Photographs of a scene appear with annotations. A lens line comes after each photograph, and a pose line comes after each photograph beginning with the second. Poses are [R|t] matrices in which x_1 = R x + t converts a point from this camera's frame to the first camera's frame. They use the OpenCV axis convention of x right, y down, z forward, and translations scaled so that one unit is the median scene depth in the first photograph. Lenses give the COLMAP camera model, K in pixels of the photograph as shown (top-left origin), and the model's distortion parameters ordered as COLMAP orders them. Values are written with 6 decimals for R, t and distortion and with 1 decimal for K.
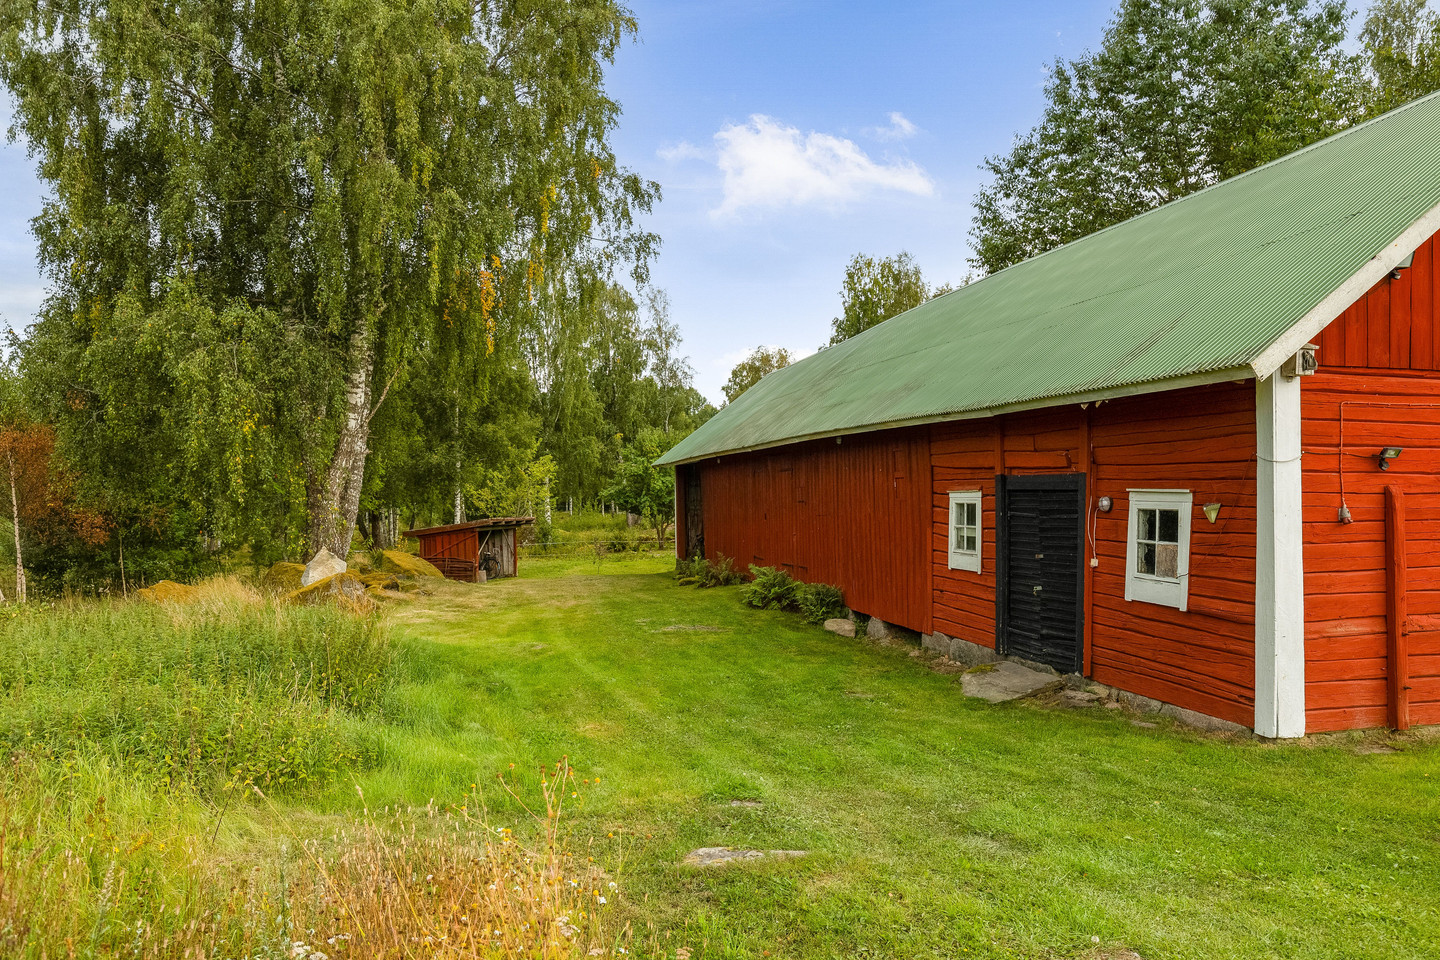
lens RADIAL K [[1010.6, 0, 720.7], [0, 1010.6, 498.5], [0, 0, 1]] dist [0.002280, 0.000900]
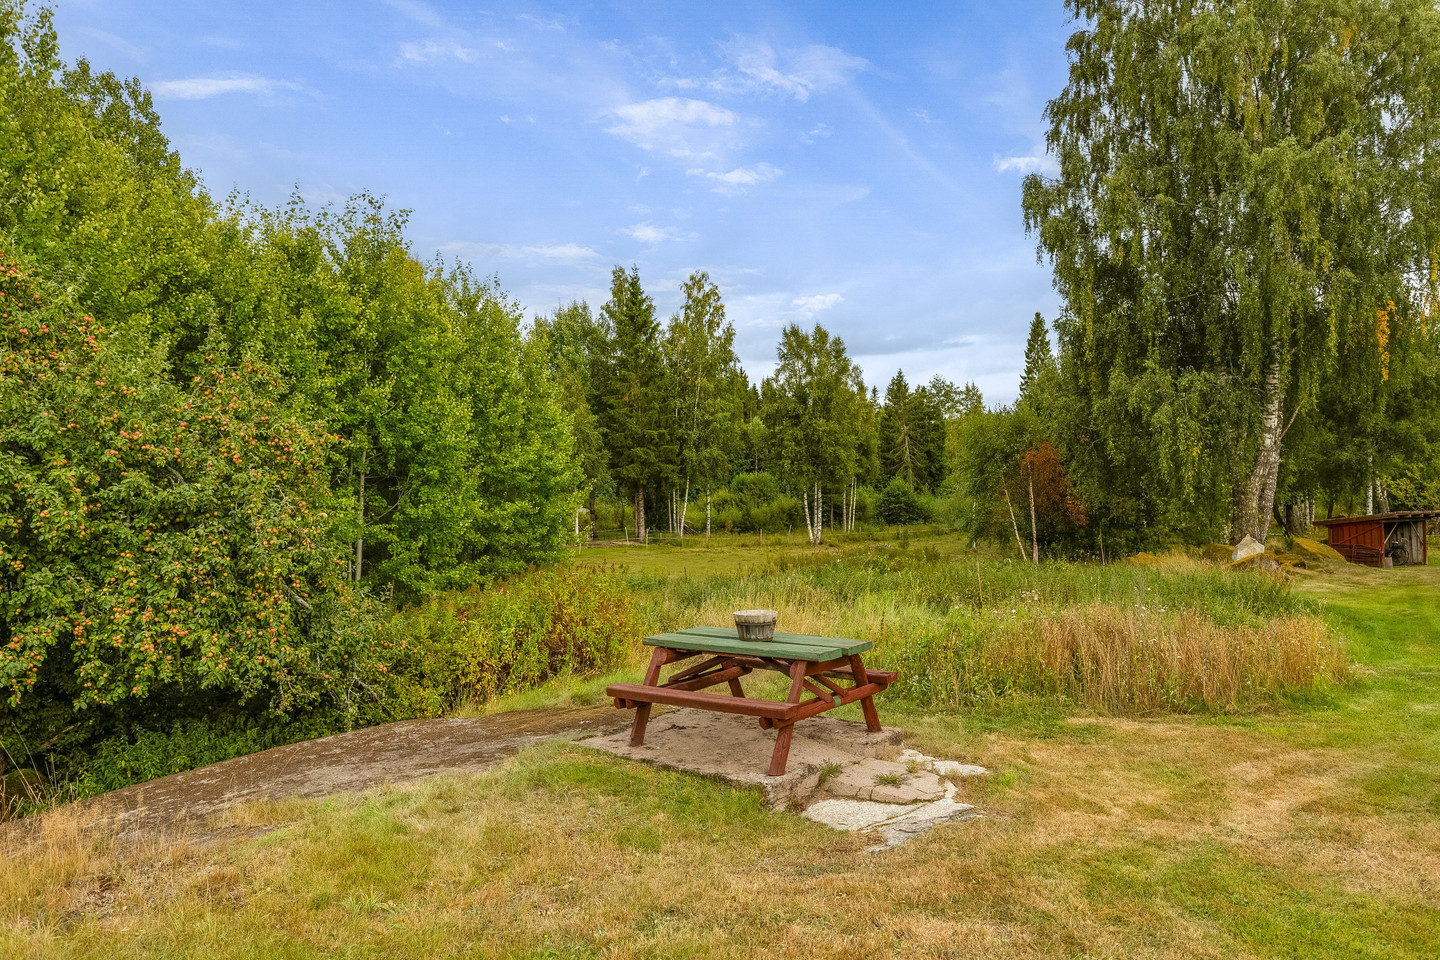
lens RADIAL K [[1081.4, 0, 720.0], [0, 1081.4, 480.0], [0, 0, 1]] dist [0.000036, 0.001106]
pose [[0.684633, -0.002348, -0.728884, 0.178119], [0.007185, 0.999968, 0.003527, -0.033433], [0.728853, -0.007652, 0.684628, -0.497599]]
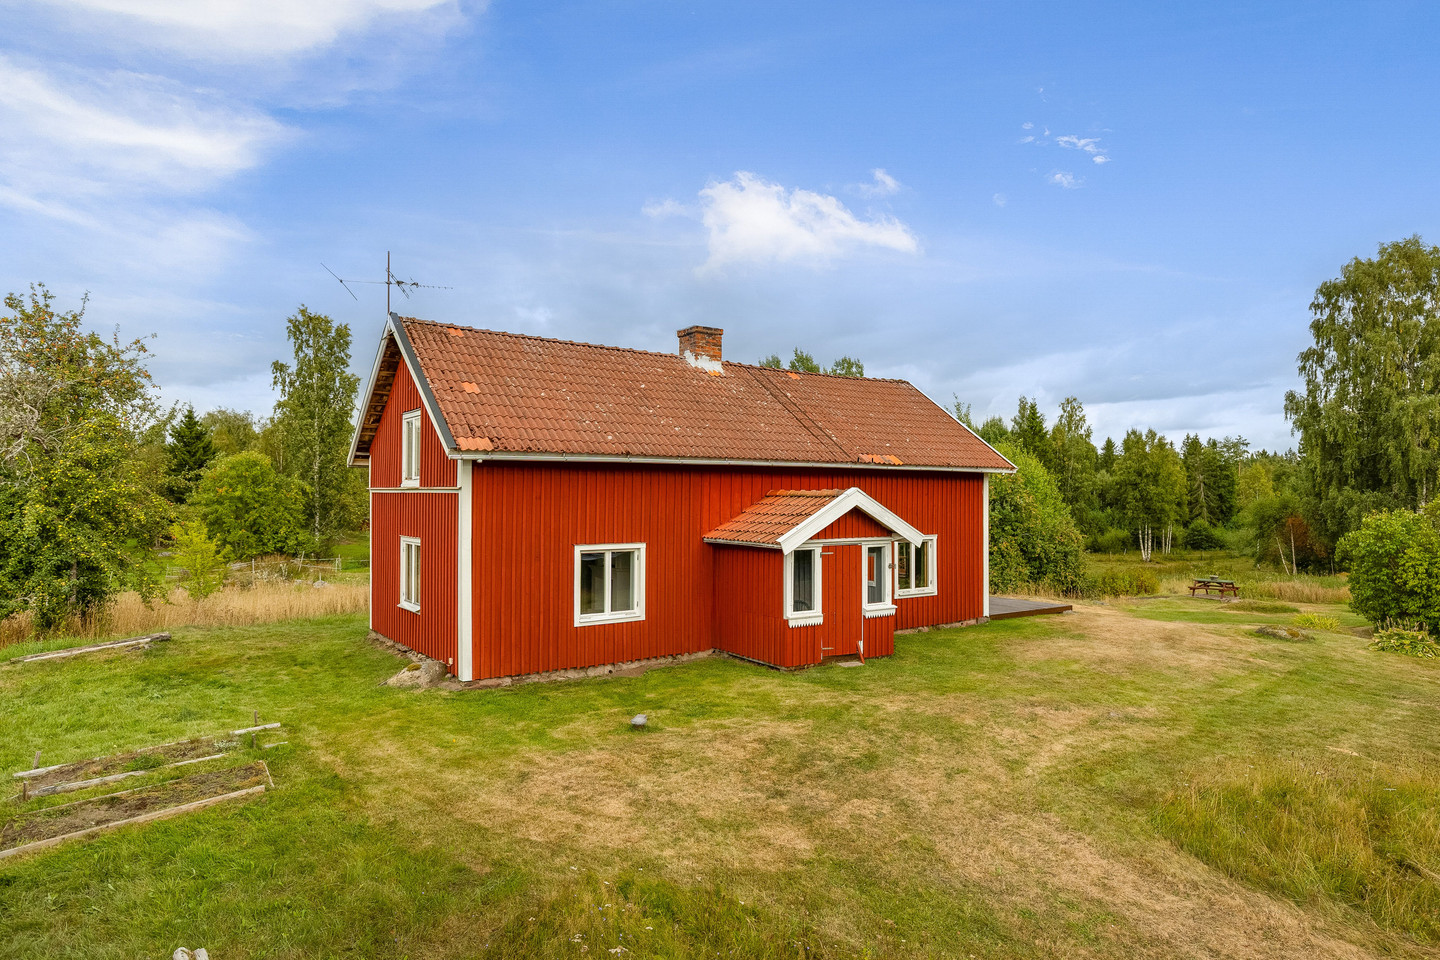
lens RADIAL K [[857.9, 0, 709.9], [0, 857.9, 483.5], [0, 0, 1]] dist [-0.003591, 0.002515]
pose [[0.402050, -0.012110, -0.915538, 1.024425], [-0.007771, 0.999831, -0.016638, -0.124766], [0.915585, 0.013804, 0.401888, -1.758217]]
